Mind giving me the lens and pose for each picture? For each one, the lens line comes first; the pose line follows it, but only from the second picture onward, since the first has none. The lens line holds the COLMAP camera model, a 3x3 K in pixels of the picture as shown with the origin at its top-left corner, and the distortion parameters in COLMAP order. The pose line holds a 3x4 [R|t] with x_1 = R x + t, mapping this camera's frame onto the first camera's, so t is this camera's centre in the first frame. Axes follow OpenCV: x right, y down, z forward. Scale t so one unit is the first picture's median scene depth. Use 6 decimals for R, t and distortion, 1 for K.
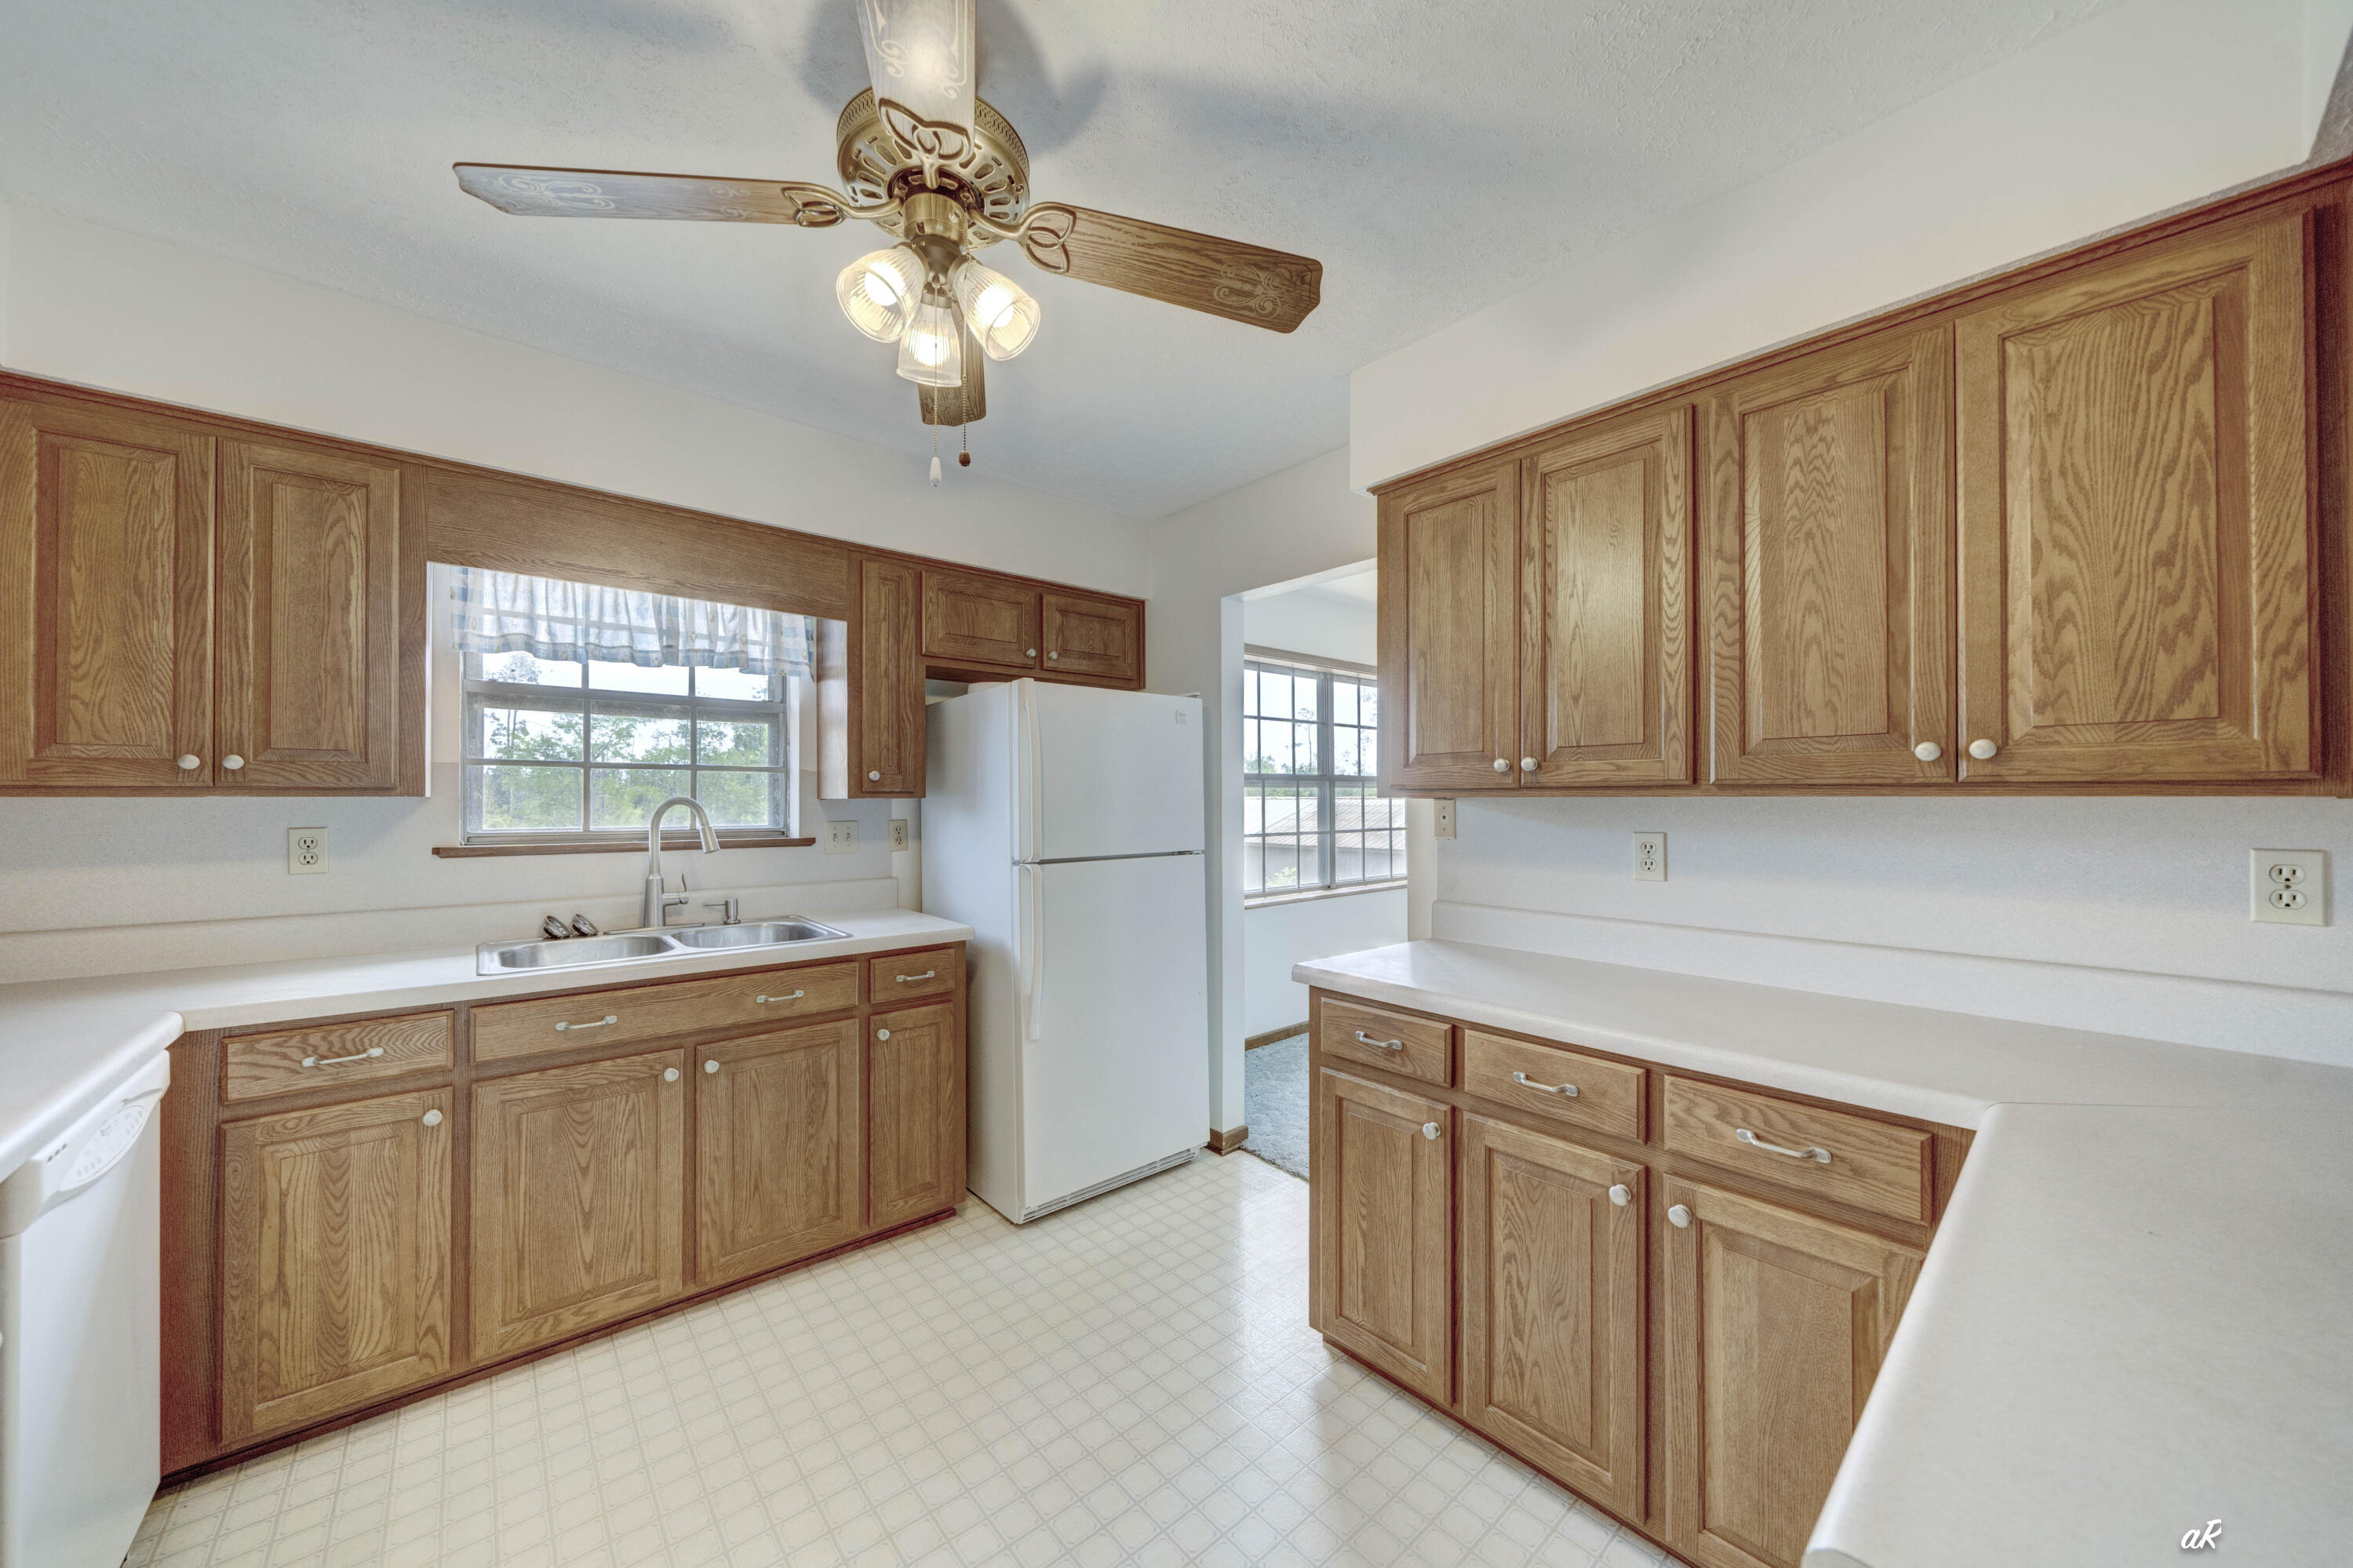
lens RADIAL K [[802.4, 0, 1225.6], [0, 802.4, 780.8], [0, 0, 1]] dist [-0.000077, -0.000055]
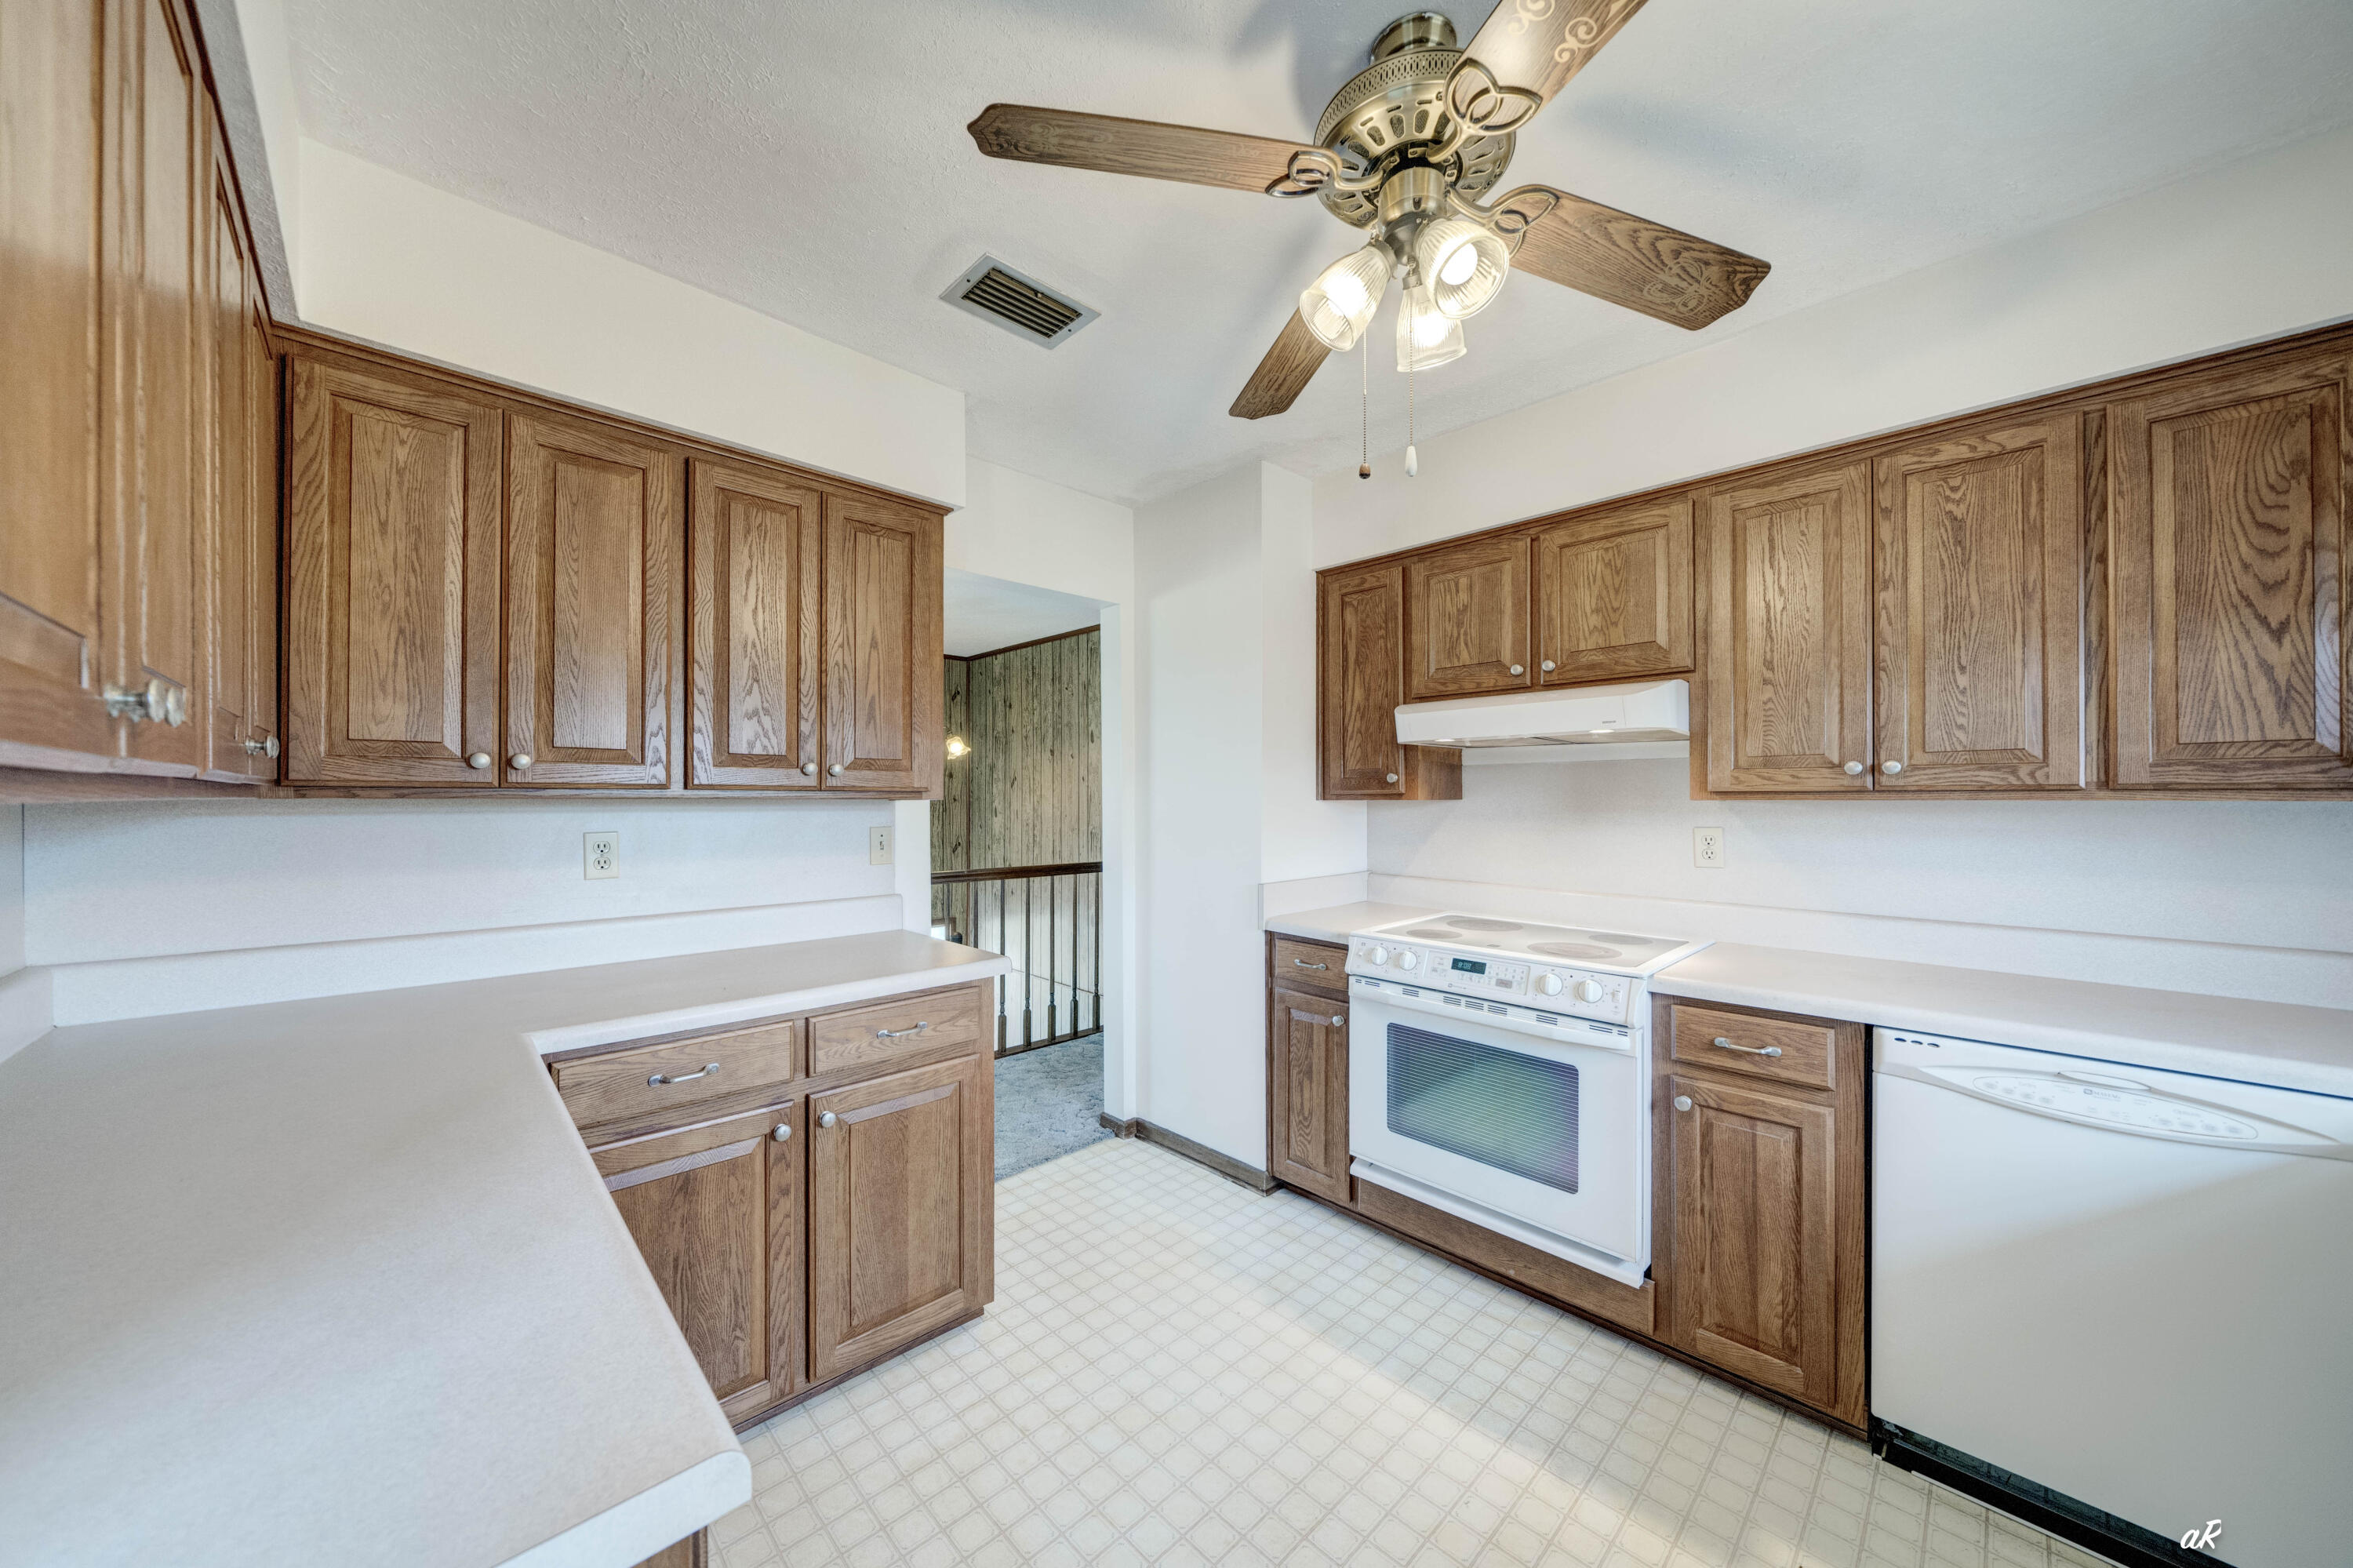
lens RADIAL K [[802.6, 0, 1225.6], [0, 802.6, 780.8], [0, 0, 1]] dist [-0.000077, -0.000055]
pose [[0.999163, 0.003440, 0.040768, -0.505936], [-0.003390, 0.999993, -0.001290, -0.000476], [-0.040772, 0.001151, 0.999168, 0.039317]]
